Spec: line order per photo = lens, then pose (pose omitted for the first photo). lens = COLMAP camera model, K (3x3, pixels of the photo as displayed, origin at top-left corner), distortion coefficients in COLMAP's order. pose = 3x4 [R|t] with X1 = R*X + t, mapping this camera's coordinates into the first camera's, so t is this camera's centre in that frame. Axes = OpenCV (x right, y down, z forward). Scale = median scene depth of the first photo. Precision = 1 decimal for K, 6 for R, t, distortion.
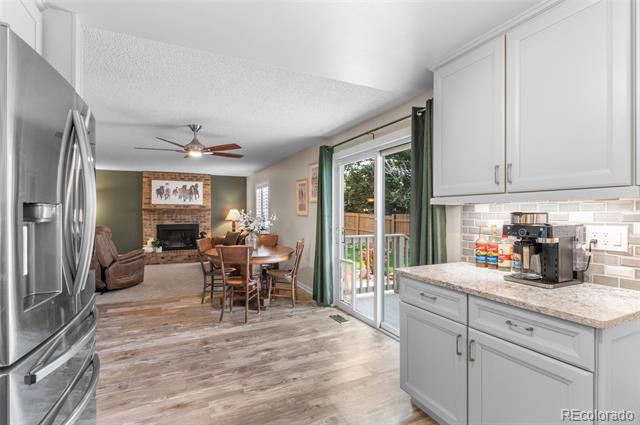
lens RADIAL K [[313.6, 0, 319.2], [0, 313.6, 211.2], [0, 0, 1]] dist [-0.005918, -0.001432]
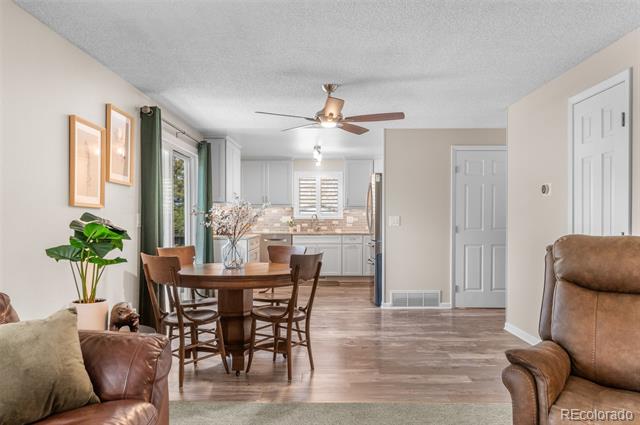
lens RADIAL K [[473.4, 0, 316.0], [0, 473.4, 223.9], [0, 0, 1]] dist [0.003415, 0.001425]
pose [[-0.893535, -0.004760, 0.448969, -0.620852], [-0.003619, 0.999988, 0.003399, 0.032680], [-0.448980, 0.001412, -0.893541, 1.435296]]
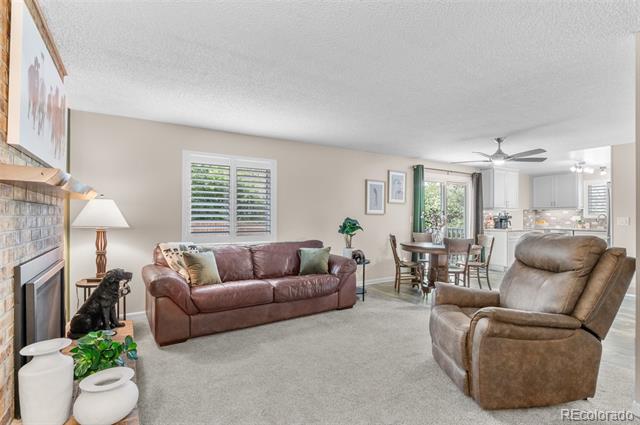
lens RADIAL K [[313.6, 0, 319.9], [0, 313.6, 215.3], [0, 0, 1]] dist [-0.005918, -0.001432]
pose [[-0.122089, 0.008912, 0.992479, -1.077540], [-0.005981, 0.999935, -0.009714, 0.027699], [-0.992501, -0.007122, -0.122027, 1.314211]]
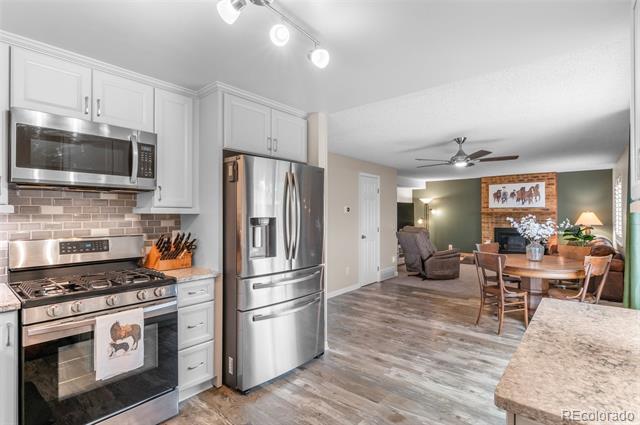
lens RADIAL K [[313.6, 0, 318.6], [0, 313.6, 212.9], [0, 0, 1]] dist [-0.005918, -0.001432]
pose [[0.408937, -0.004608, -0.912551, 0.282741], [0.006099, 0.999979, -0.002316, -0.010647], [0.912542, -0.004618, 0.408956, 0.075296]]
